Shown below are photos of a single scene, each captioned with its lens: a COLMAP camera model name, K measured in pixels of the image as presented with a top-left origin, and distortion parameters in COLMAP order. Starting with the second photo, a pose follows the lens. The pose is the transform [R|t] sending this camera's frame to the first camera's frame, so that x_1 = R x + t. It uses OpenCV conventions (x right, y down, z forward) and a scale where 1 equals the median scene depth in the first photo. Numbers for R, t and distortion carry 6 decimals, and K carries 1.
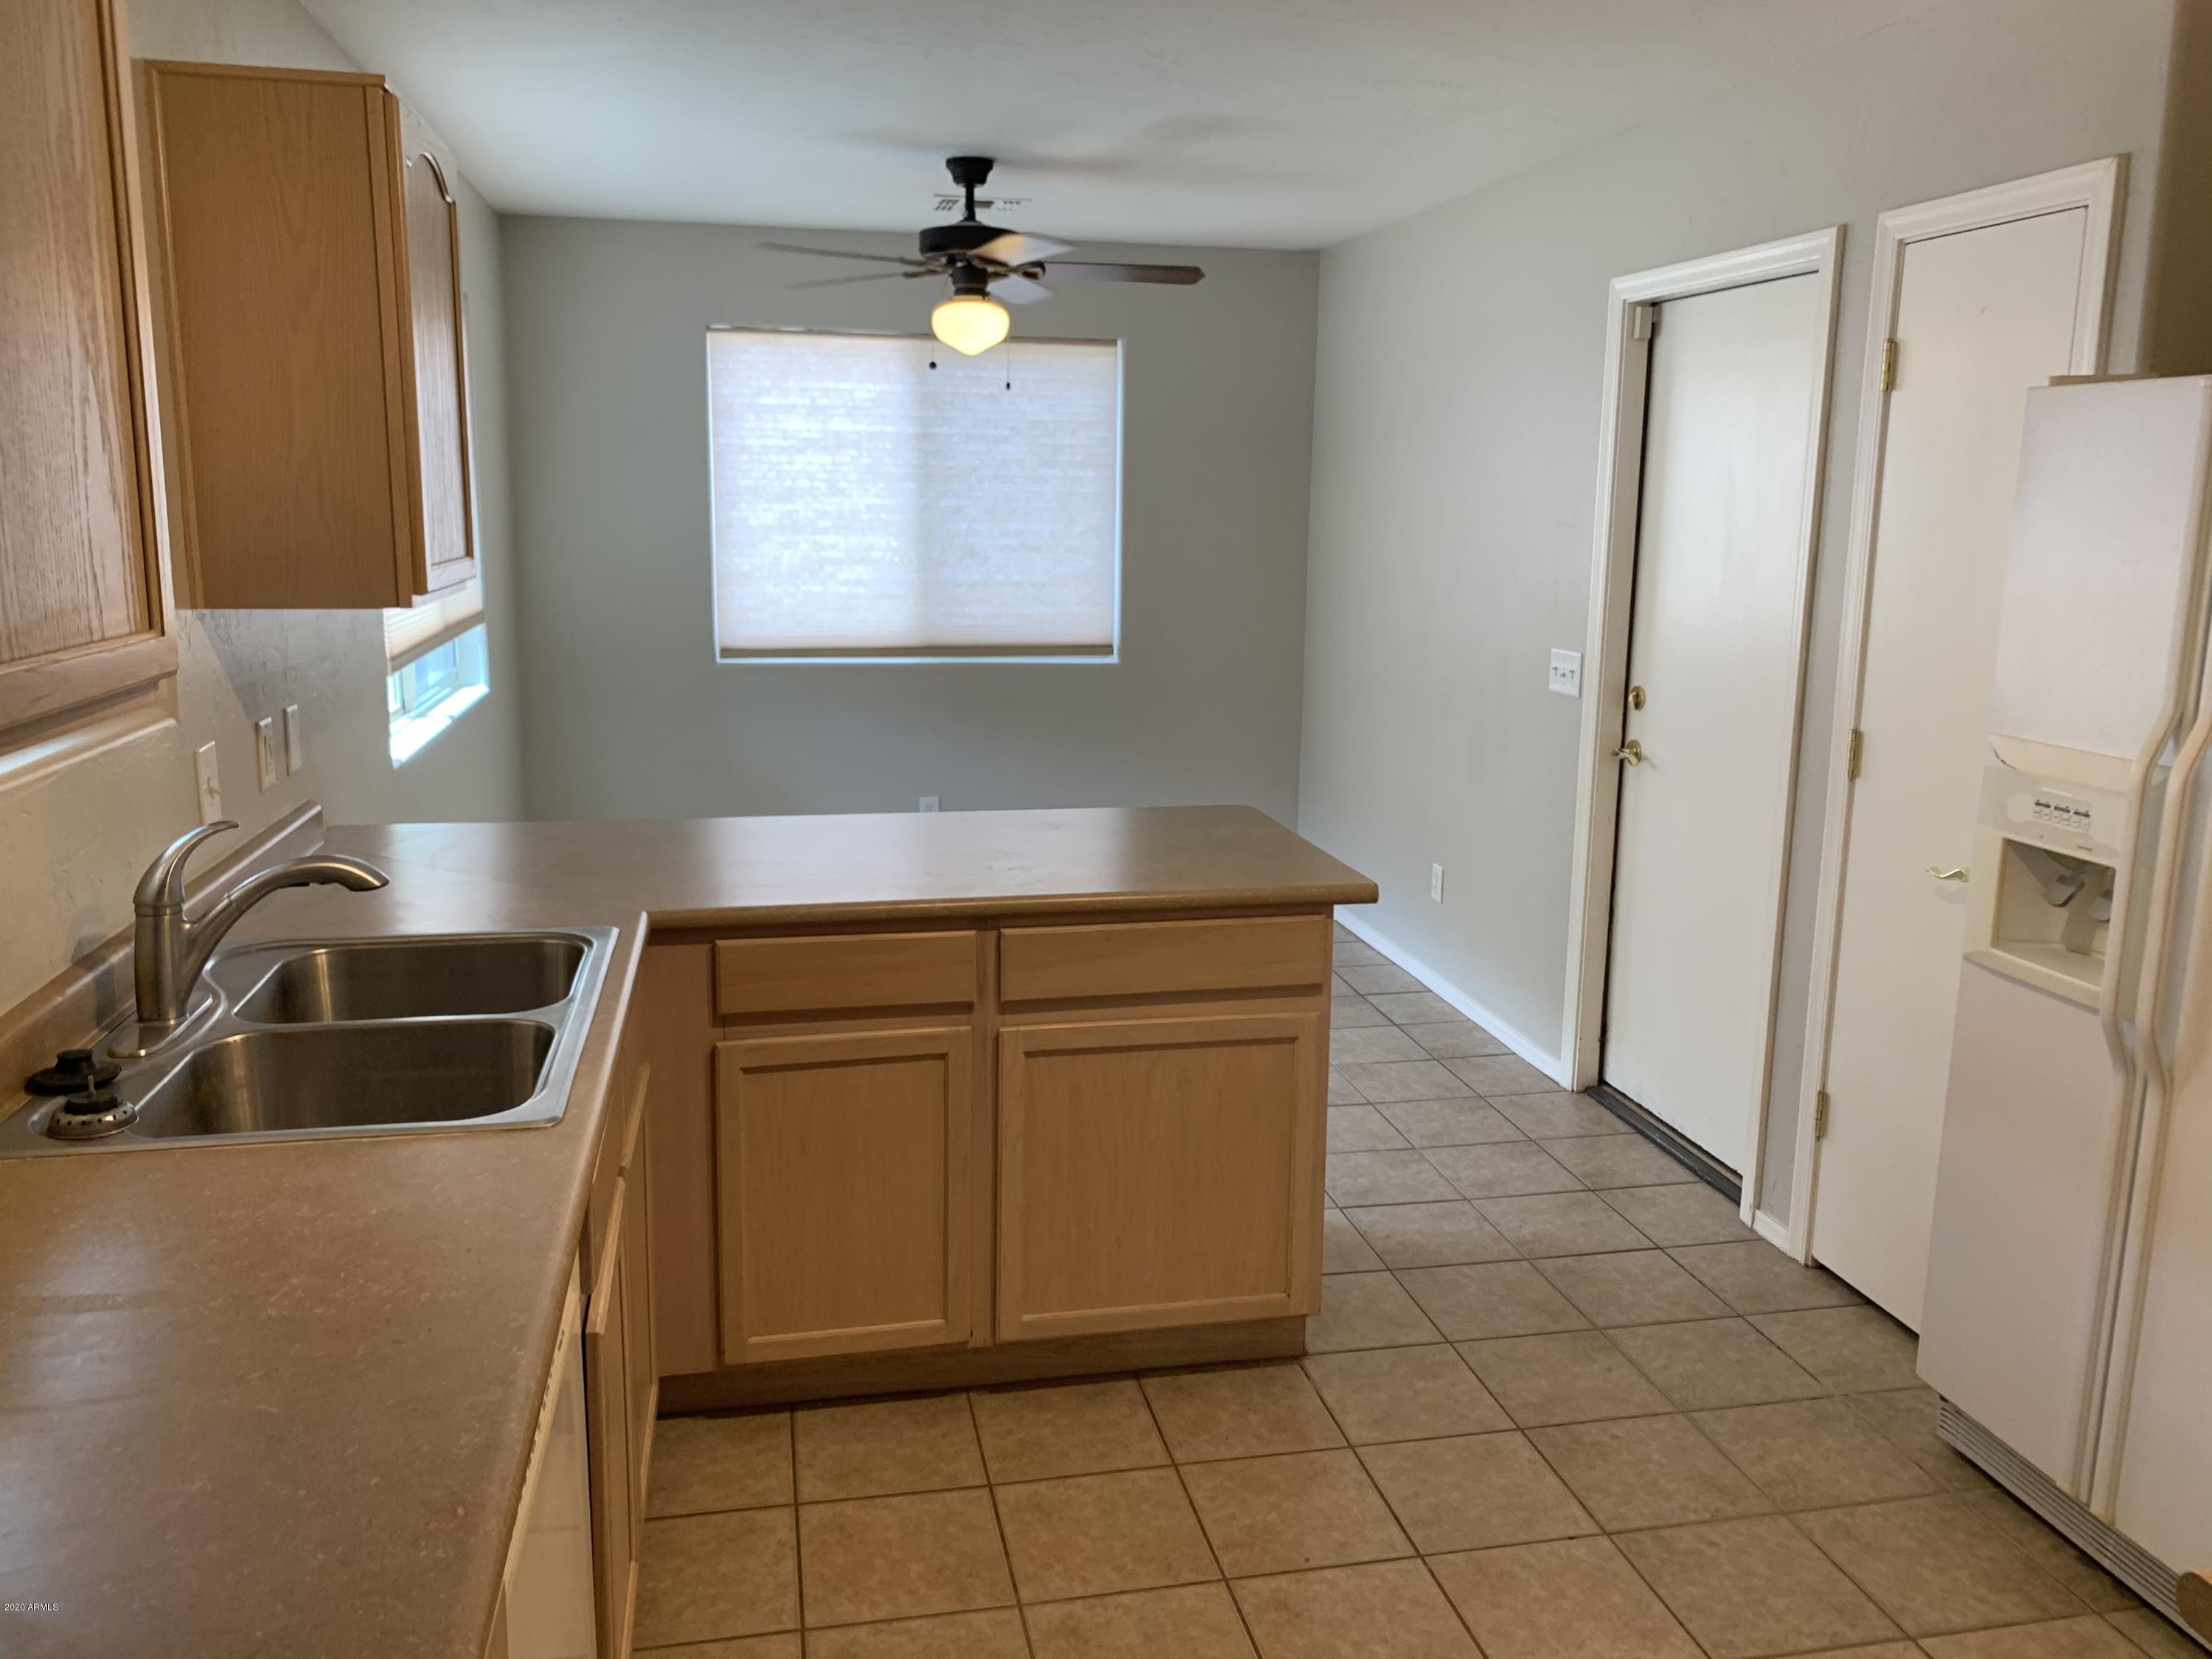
lens RADIAL K [[1709.6, 0, 1102.4], [0, 1709.6, 819.7], [0, 0, 1]] dist [0.017433, -0.033997]
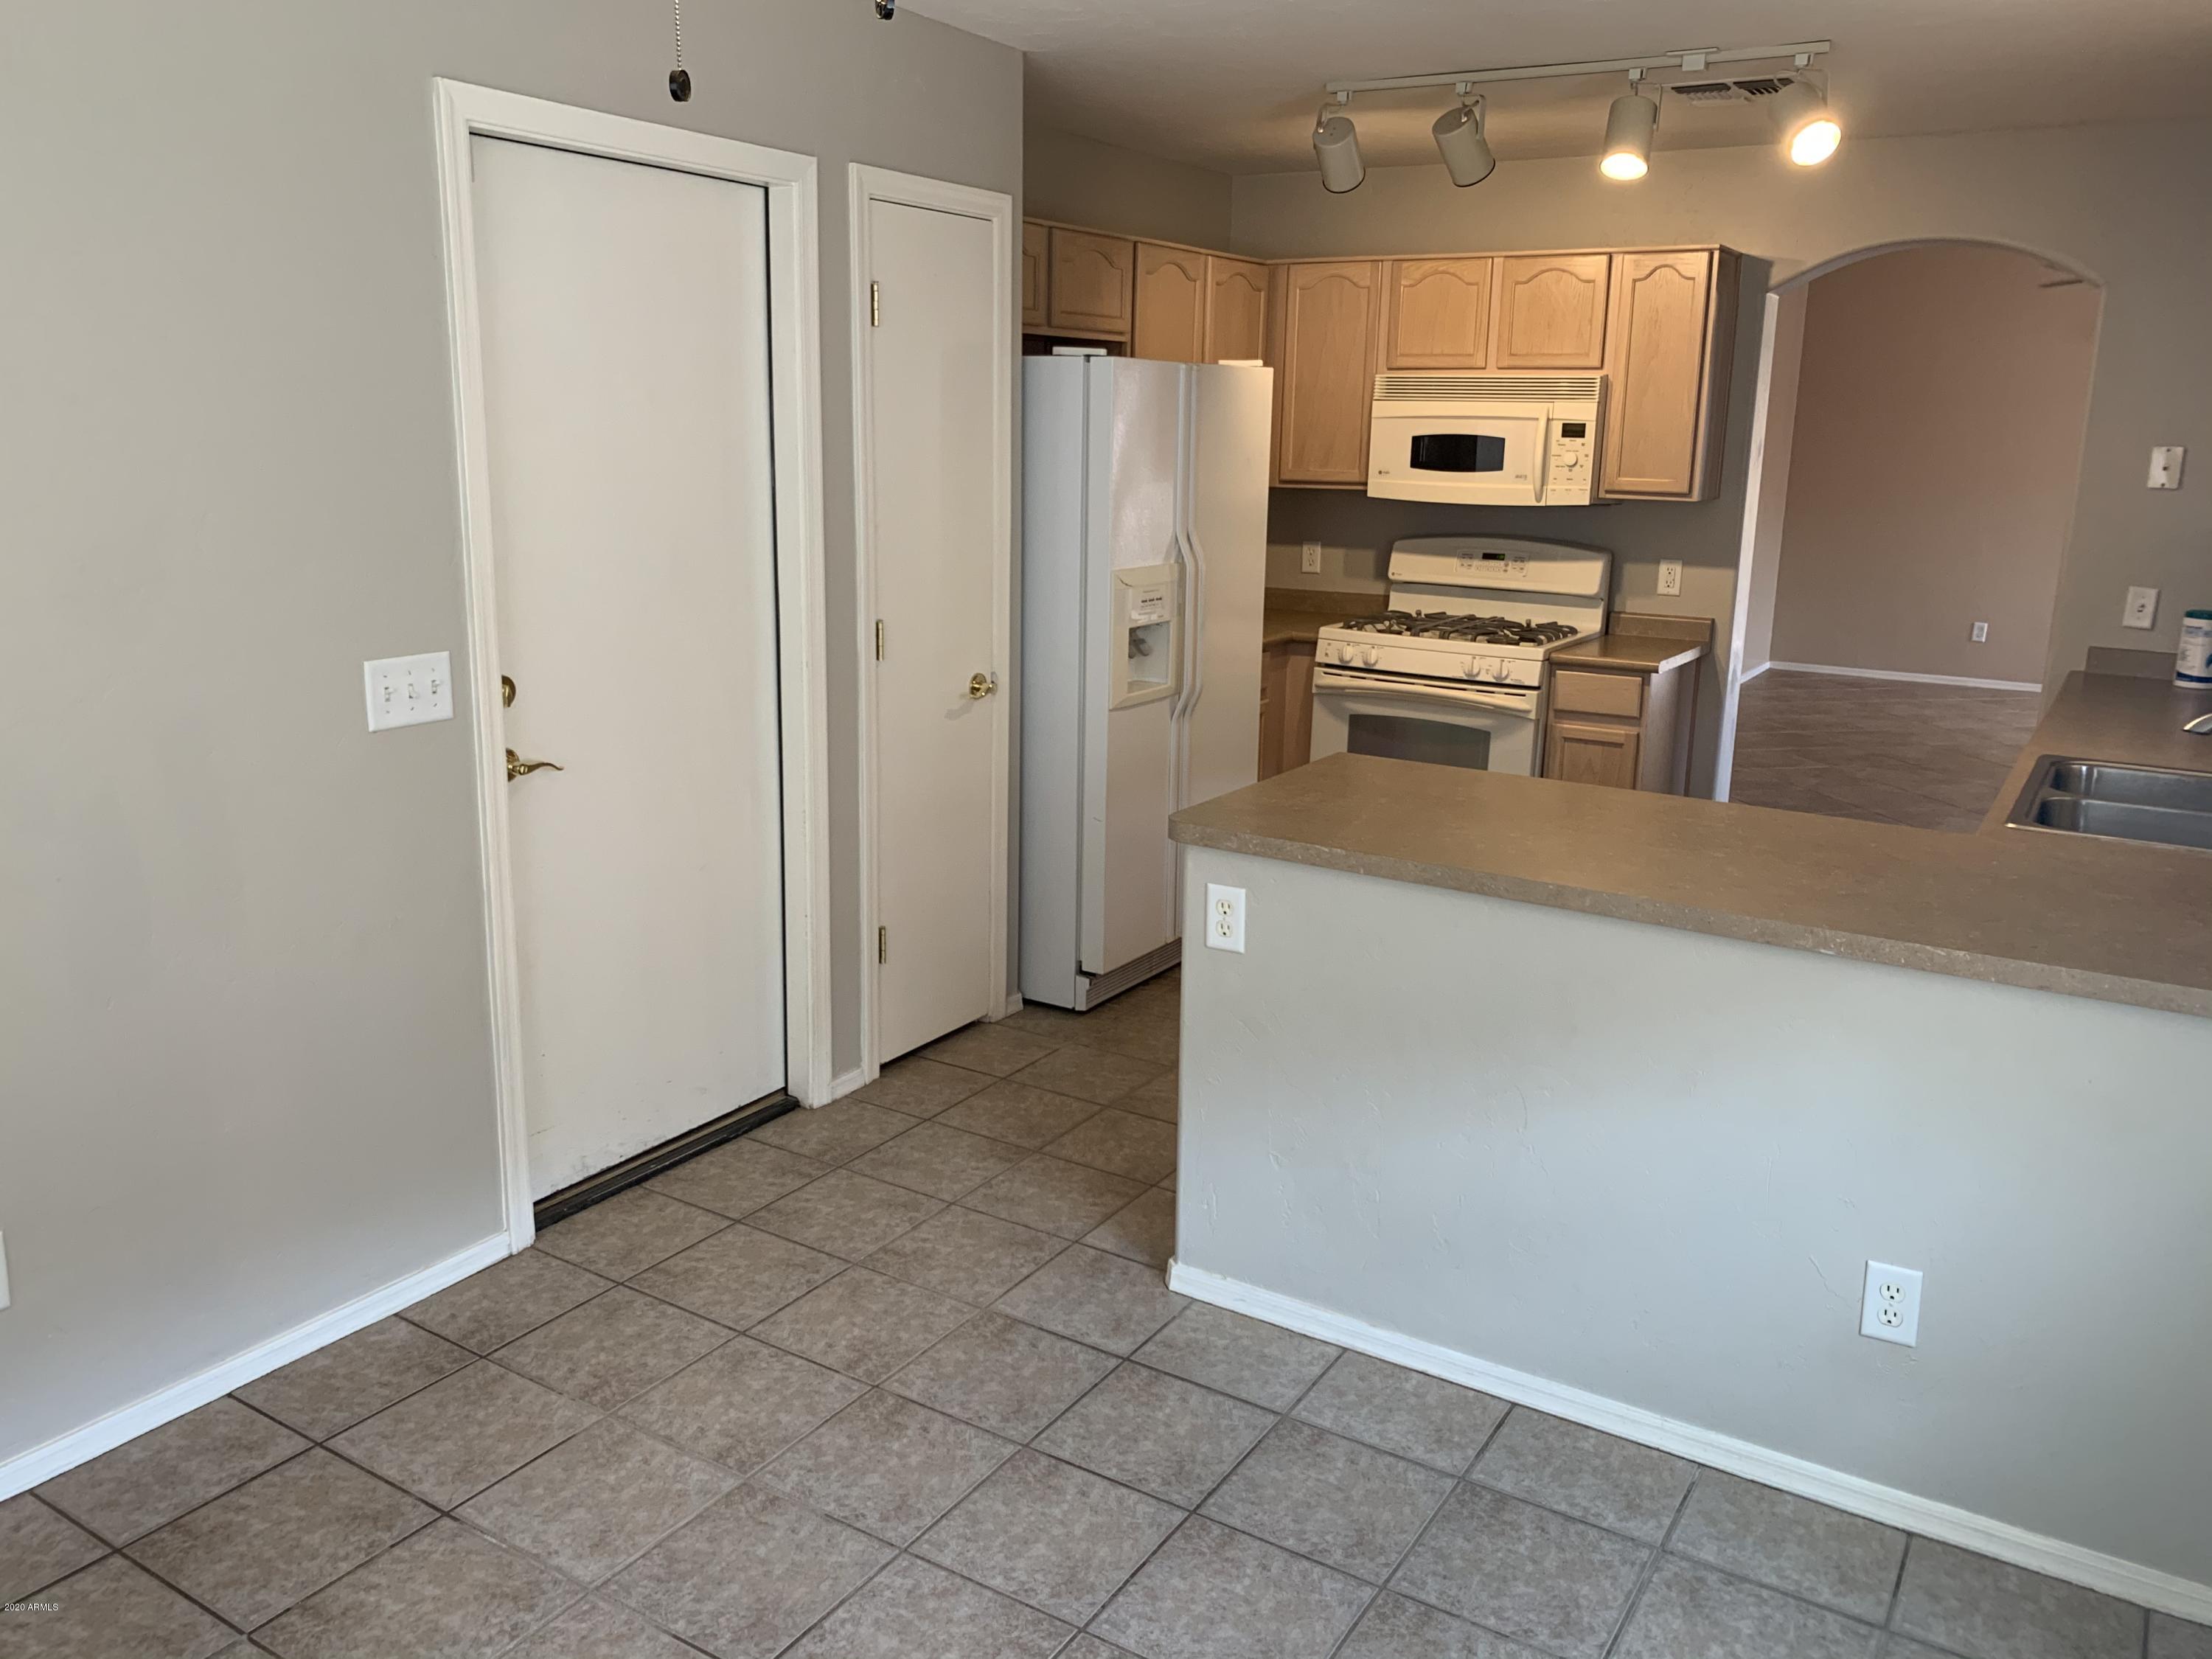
lens RADIAL K [[1709.6, 0, 1100.8], [0, 1709.6, 824.1], [0, 0, 1]] dist [0.017433, -0.033997]
pose [[-0.720724, -0.188481, 0.667107, -0.399430], [0.106916, 0.920591, 0.375609, -0.287444], [-0.684927, 0.342035, -0.643340, 1.417588]]
